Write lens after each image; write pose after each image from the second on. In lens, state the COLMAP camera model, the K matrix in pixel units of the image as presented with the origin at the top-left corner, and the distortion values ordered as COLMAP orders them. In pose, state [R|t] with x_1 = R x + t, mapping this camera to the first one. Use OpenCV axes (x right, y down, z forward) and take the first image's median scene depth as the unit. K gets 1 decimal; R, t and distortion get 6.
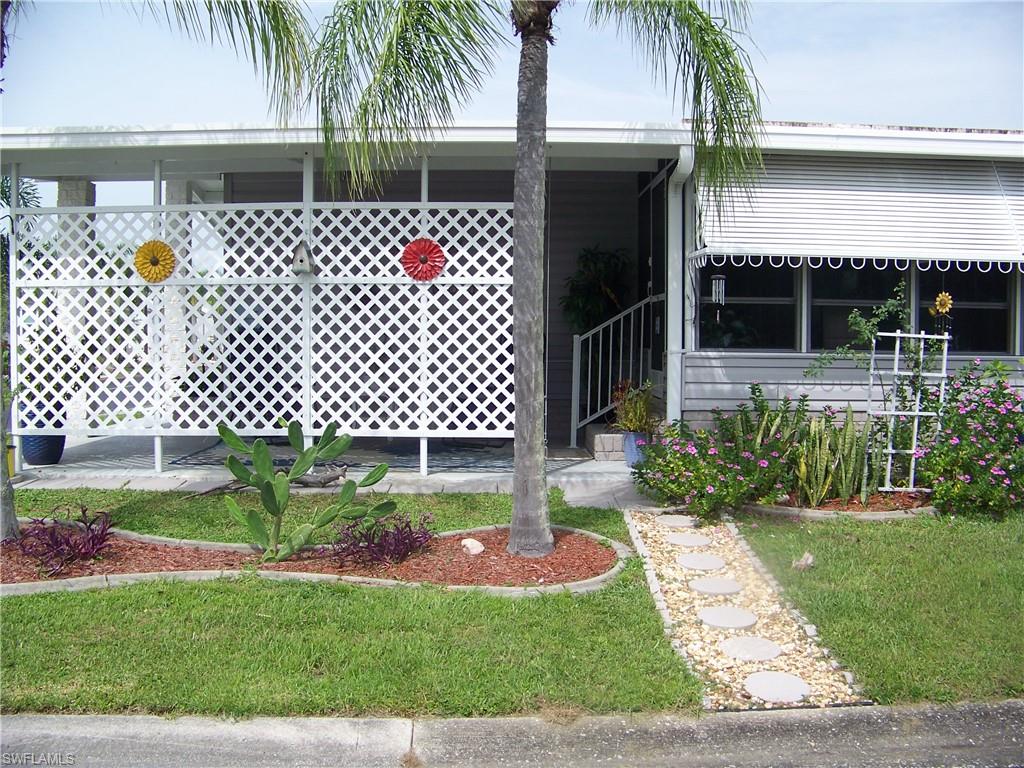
lens RADIAL K [[1084.1, 0, 512.0], [0, 1084.1, 384.0], [0, 0, 1]] dist [-0.264261, 0.352046]
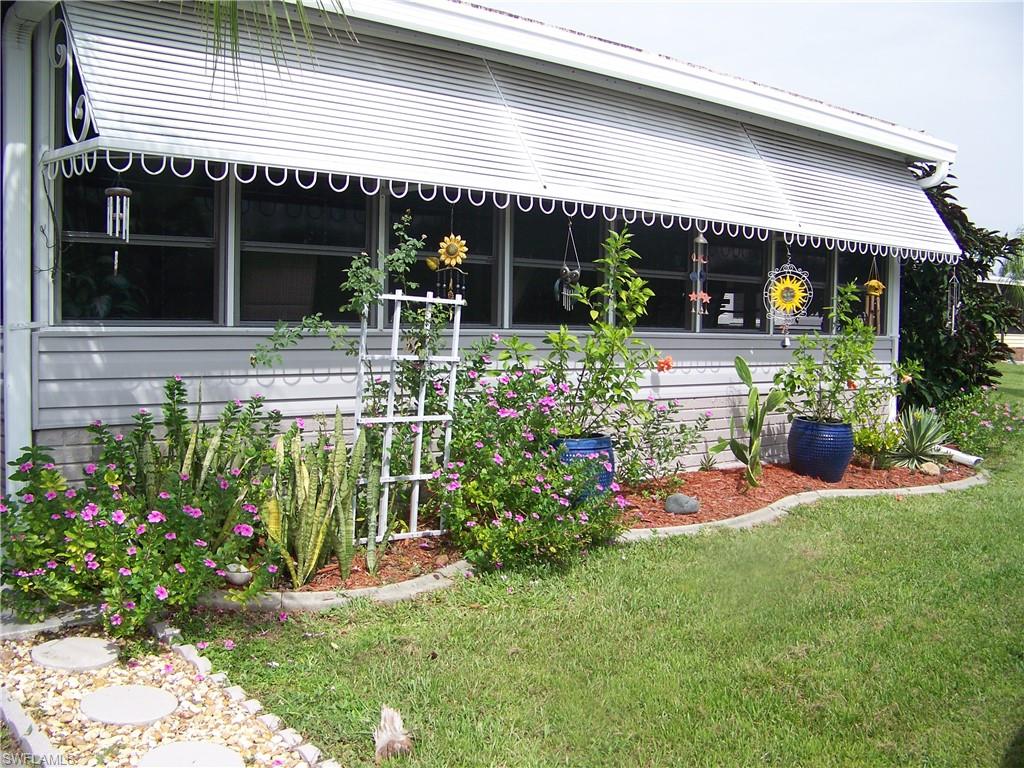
lens RADIAL K [[1084.1, 0, 512.0], [0, 1084.1, 384.0], [0, 0, 1]] dist [-0.264261, 0.352046]
pose [[0.758109, -0.033785, 0.651252, -0.009300], [0.016321, 0.999327, 0.032844, -0.014465], [-0.651924, -0.014271, 0.758150, 0.450372]]
